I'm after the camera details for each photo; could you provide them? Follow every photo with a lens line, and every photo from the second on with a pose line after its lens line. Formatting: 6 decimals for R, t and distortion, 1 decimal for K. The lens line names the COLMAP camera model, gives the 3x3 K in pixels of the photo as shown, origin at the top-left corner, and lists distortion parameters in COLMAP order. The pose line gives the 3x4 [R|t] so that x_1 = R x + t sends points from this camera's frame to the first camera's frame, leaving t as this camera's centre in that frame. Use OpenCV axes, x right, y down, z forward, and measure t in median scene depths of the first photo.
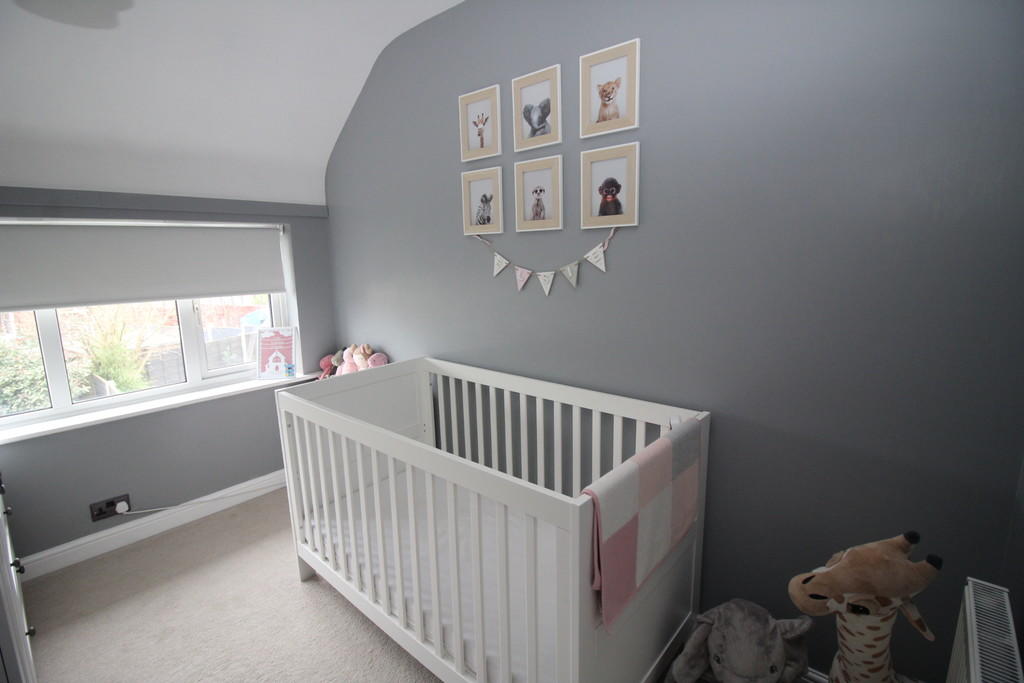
lens RADIAL K [[482.5, 0, 512.1], [0, 482.5, 339.5], [0, 0, 1]] dist [-0.004740, -0.001033]
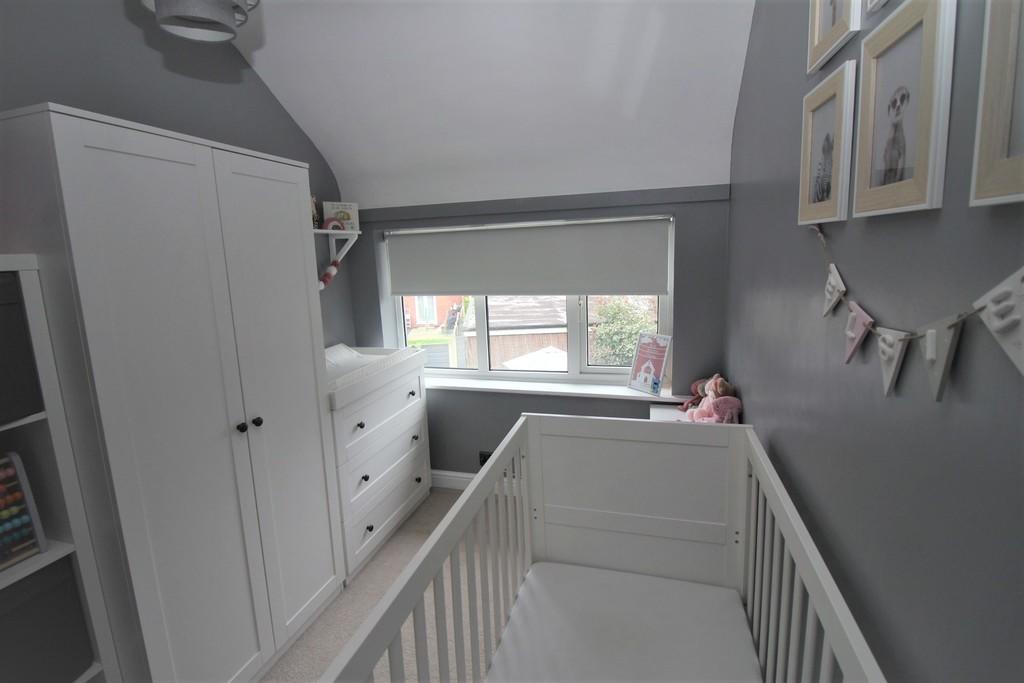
lens RADIAL K [[482.5, 0, 509.3], [0, 482.5, 336.9], [0, 0, 1]] dist [-0.004740, -0.001033]
pose [[0.413463, 0.167598, -0.894963, 0.181584], [-0.127520, 0.983885, 0.125338, -0.095560], [0.901547, 0.062303, 0.428172, 0.395125]]
